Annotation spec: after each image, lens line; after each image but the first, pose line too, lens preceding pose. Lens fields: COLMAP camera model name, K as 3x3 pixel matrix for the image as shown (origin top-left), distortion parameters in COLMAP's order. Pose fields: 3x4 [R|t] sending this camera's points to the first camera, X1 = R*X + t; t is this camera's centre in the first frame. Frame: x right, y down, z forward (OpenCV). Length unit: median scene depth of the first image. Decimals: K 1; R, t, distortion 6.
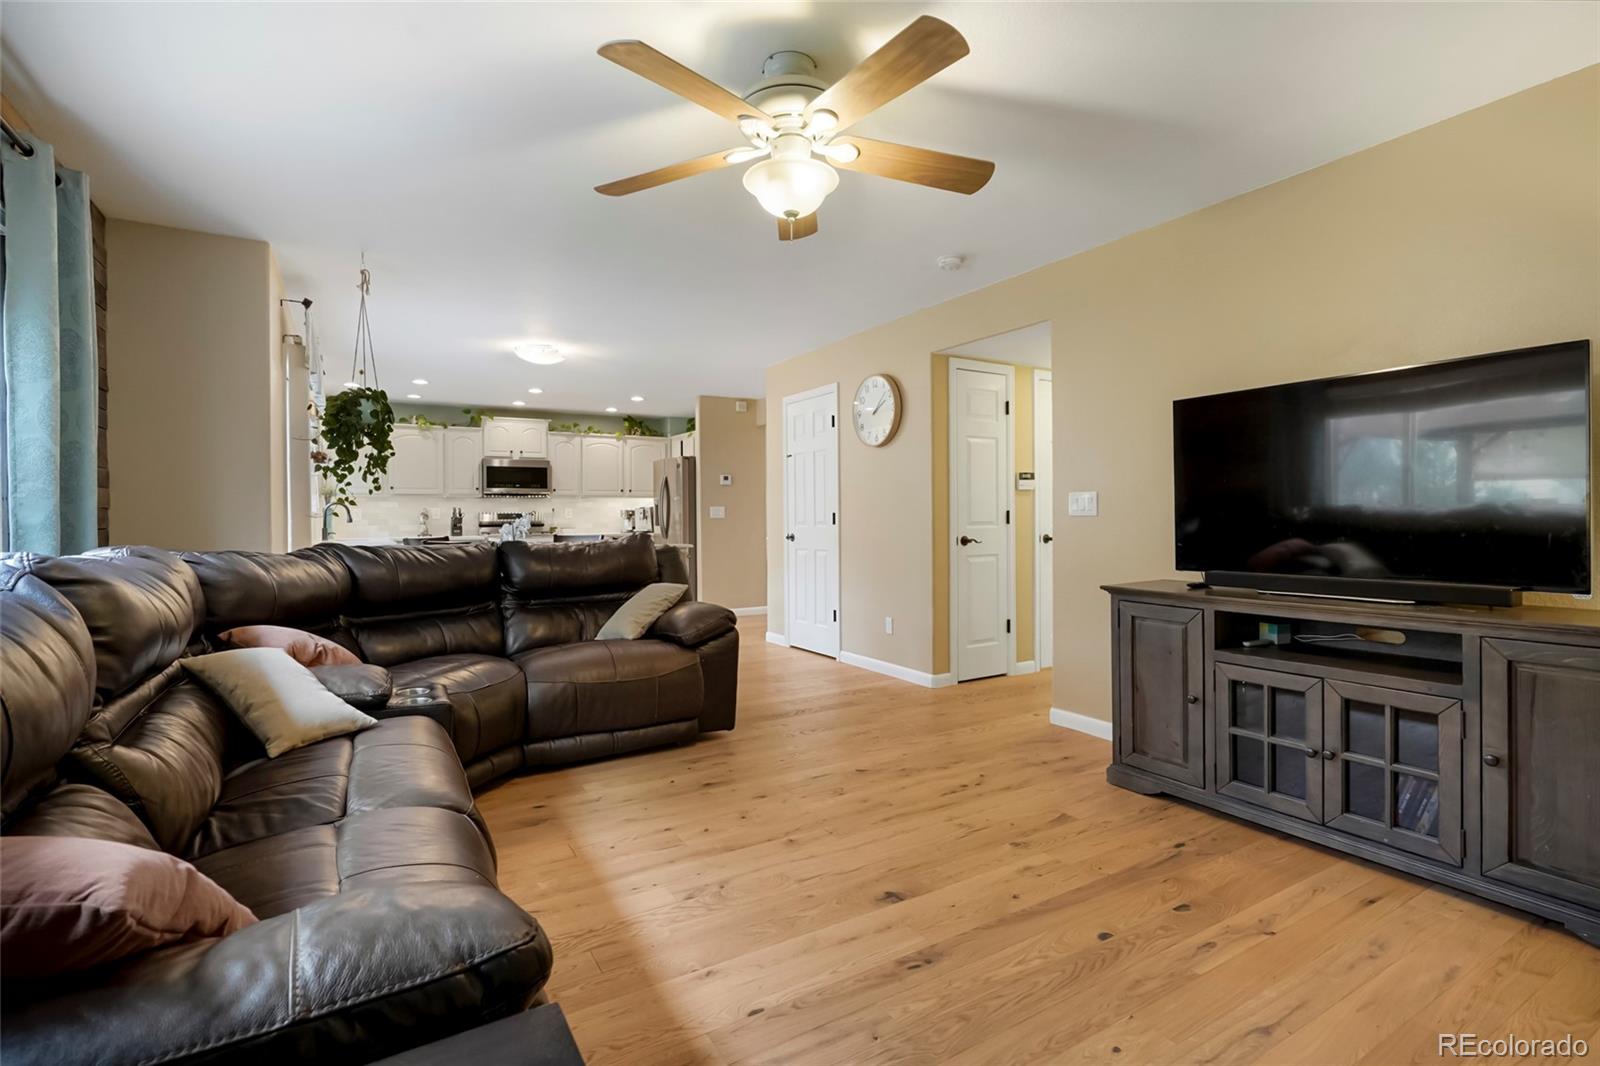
lens RADIAL K [[763.7, 0, 807.3], [0, 763.7, 519.0], [0, 0, 1]] dist [-0.008364, 0.001895]
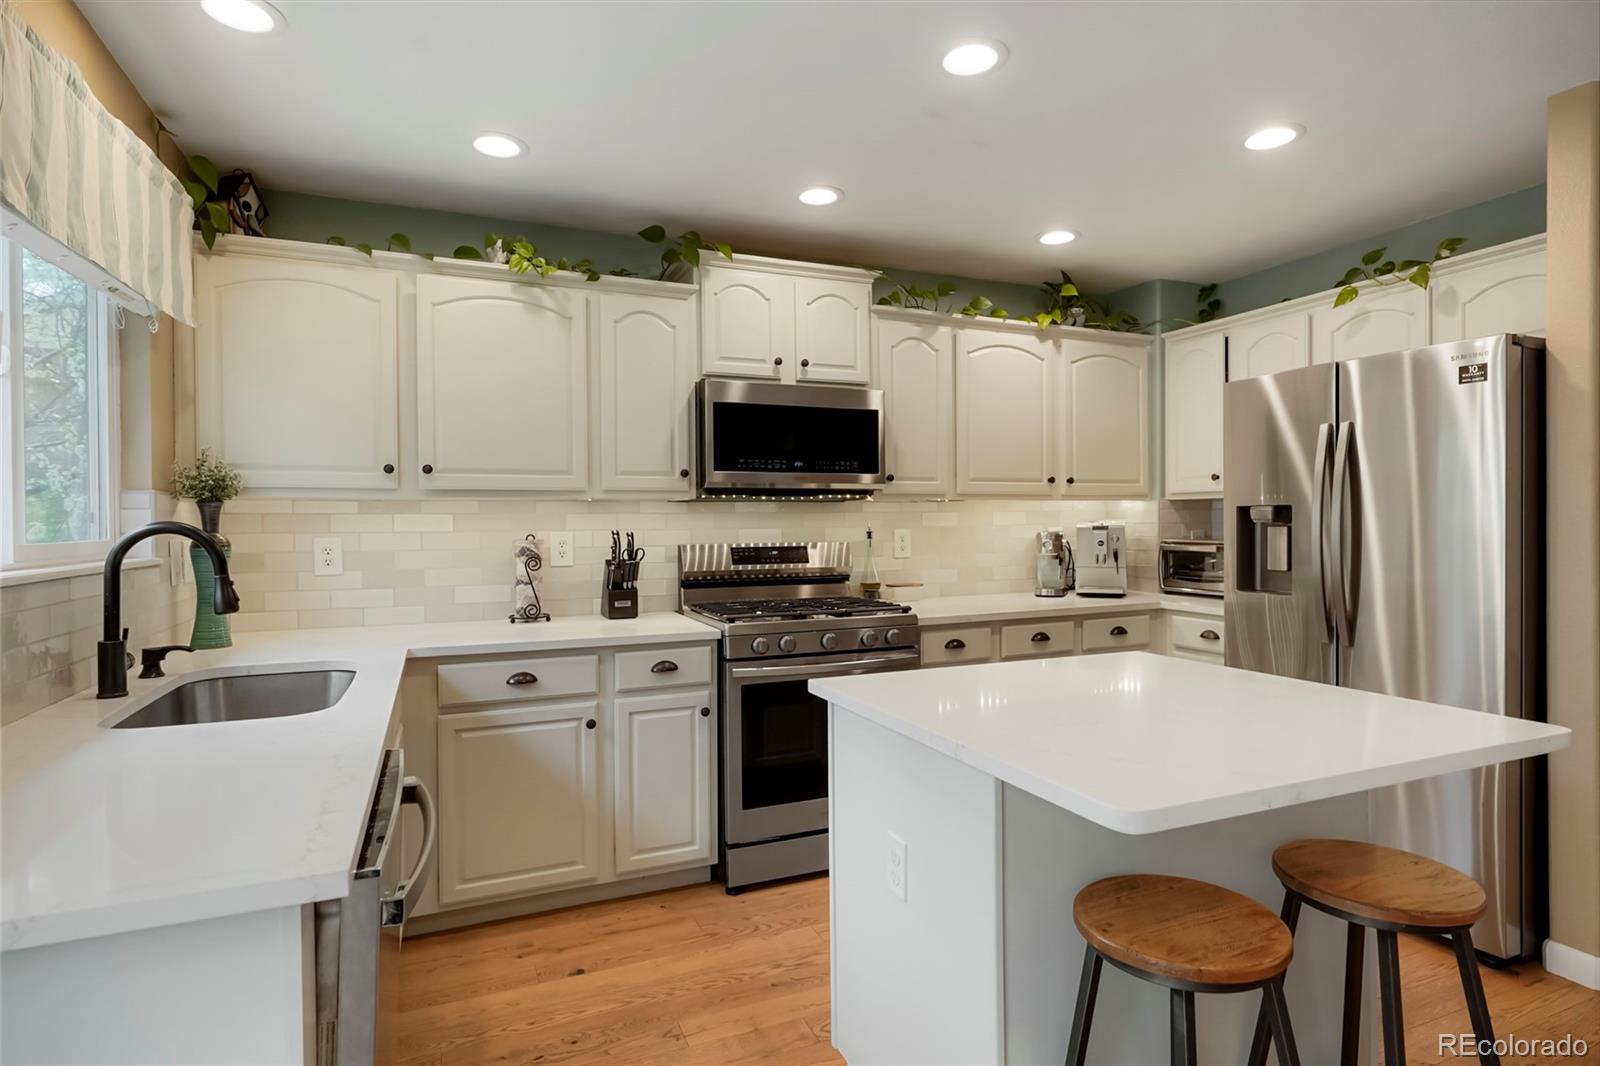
lens RADIAL K [[832.8, 0, 800.9], [0, 832.8, 526.1], [0, 0, 1]] dist [-0.009931, 0.006675]
pose [[0.990489, 0.001578, -0.137585, -0.356383], [-0.001297, 0.999997, 0.002131, -0.019206], [0.137588, -0.001932, 0.990488, 0.699126]]
